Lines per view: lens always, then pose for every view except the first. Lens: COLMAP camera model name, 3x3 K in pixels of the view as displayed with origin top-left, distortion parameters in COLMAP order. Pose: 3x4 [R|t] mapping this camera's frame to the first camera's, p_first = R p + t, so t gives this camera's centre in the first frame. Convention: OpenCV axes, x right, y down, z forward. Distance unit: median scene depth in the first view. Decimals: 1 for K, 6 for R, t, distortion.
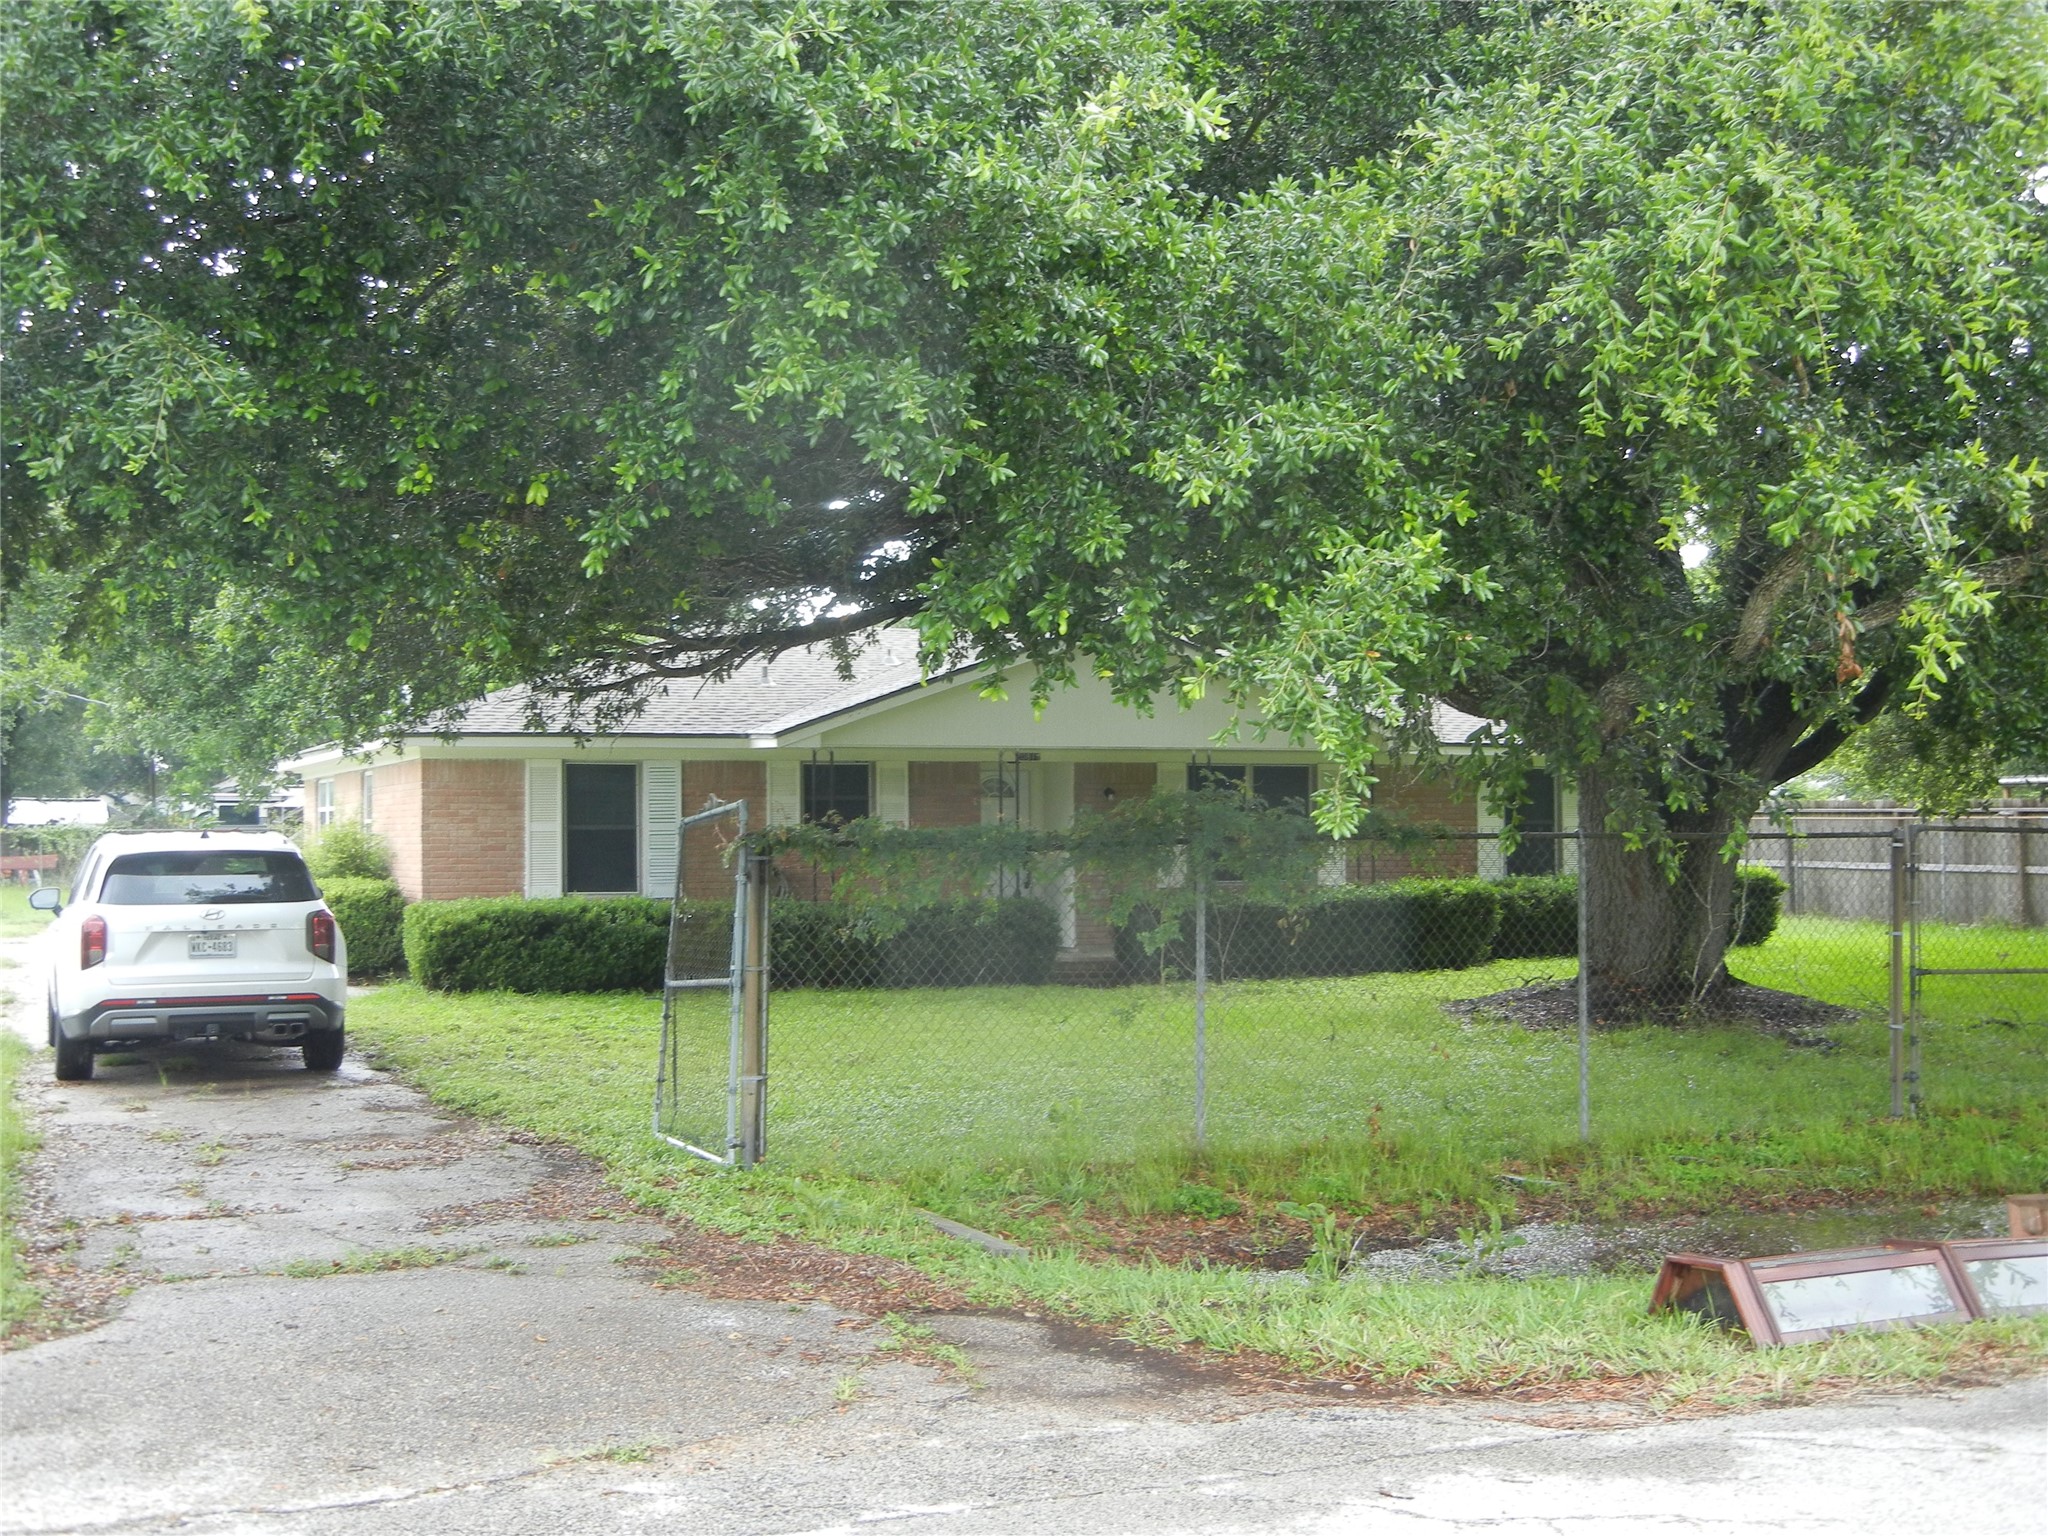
lens RADIAL K [[2636.2, 0, 1024.0], [0, 2636.2, 768.0], [0, 0, 1]] dist [-0.020747, 0.005094]
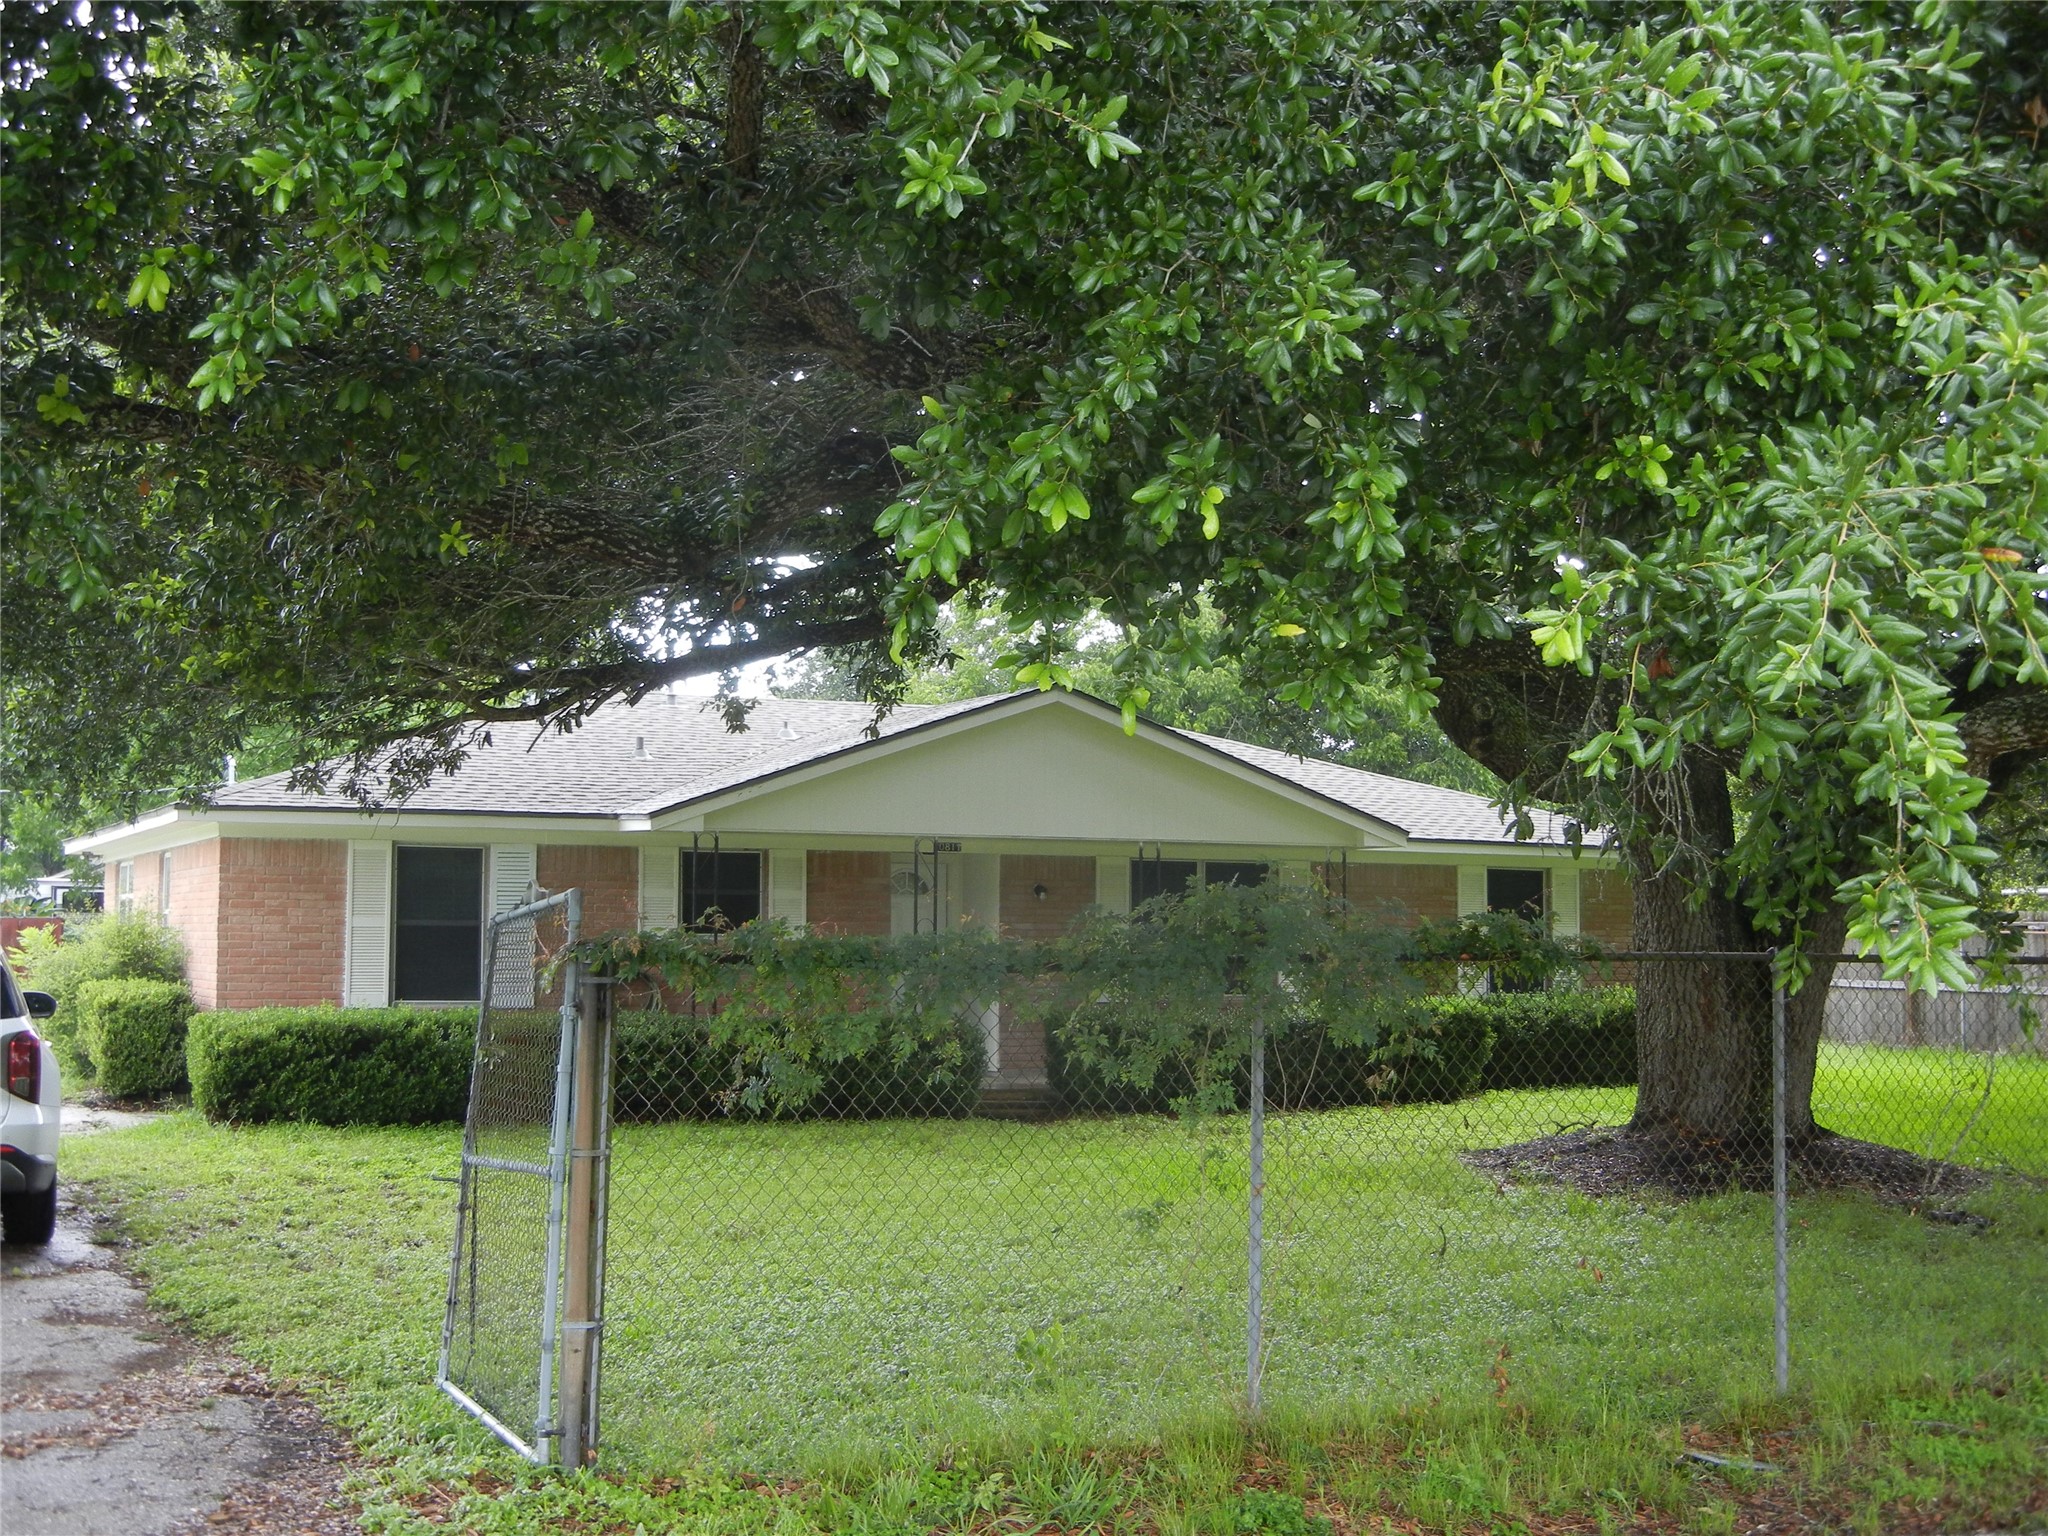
lens RADIAL K [[2636.2, 0, 1024.0], [0, 2636.2, 768.0], [0, 0, 1]] dist [-0.020747, 0.005094]
pose [[0.998975, 0.016309, 0.042215, -0.016267], [-0.014706, 0.999169, -0.038001, 0.003607], [-0.042799, 0.037341, 0.998386, 0.233713]]
